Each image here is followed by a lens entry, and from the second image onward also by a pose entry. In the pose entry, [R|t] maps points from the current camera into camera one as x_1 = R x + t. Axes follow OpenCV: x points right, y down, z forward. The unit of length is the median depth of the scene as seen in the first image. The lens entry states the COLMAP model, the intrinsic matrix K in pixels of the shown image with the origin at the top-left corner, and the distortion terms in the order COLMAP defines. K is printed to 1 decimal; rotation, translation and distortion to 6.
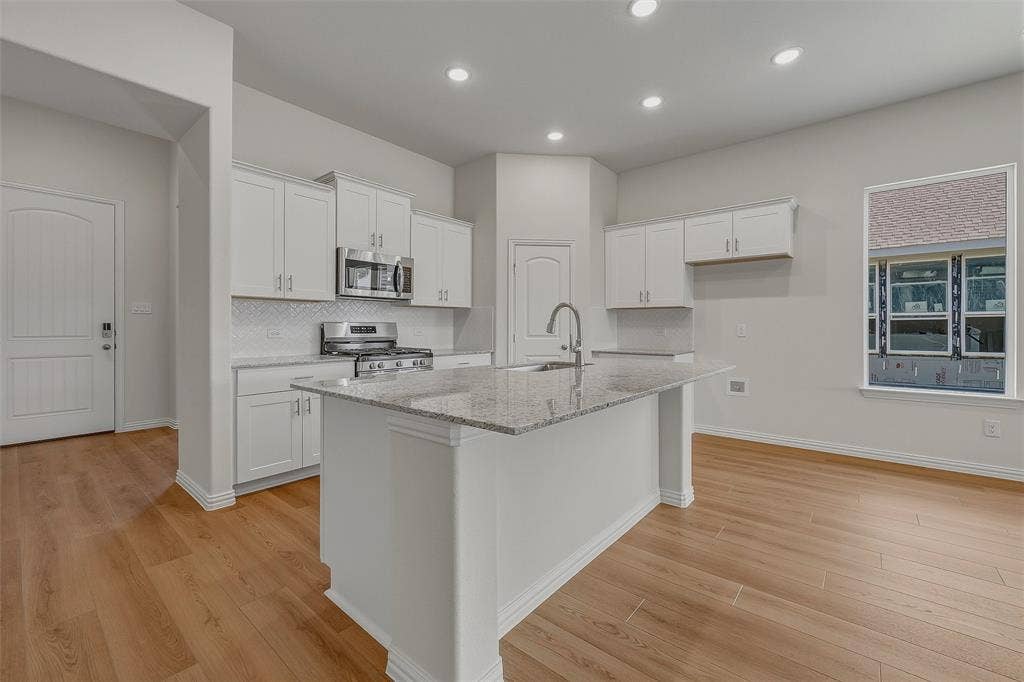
lens RADIAL K [[422.0, 0, 508.3], [0, 422.0, 331.3], [0, 0, 1]] dist [0.005429, -0.000183]
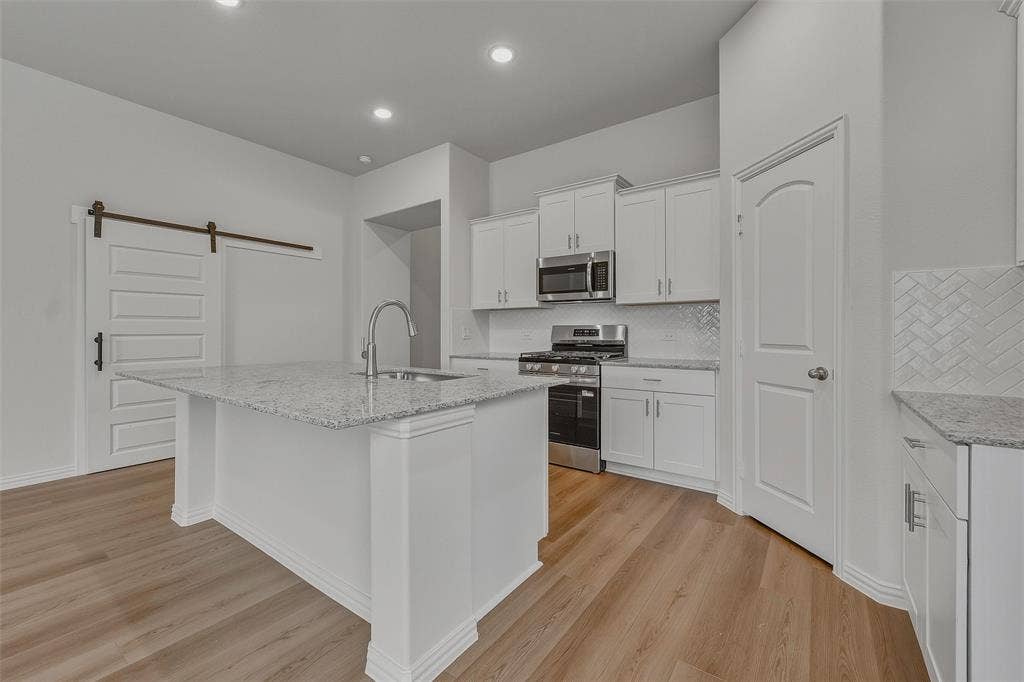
lens RADIAL K [[422.0, 0, 507.8], [0, 422.0, 333.7], [0, 0, 1]] dist [0.005429, -0.000183]
pose [[0.060579, 0.003167, -0.998158, 0.604024], [-0.005705, 0.999980, 0.002827, -0.003118], [0.998147, 0.005523, 0.060596, 0.723340]]
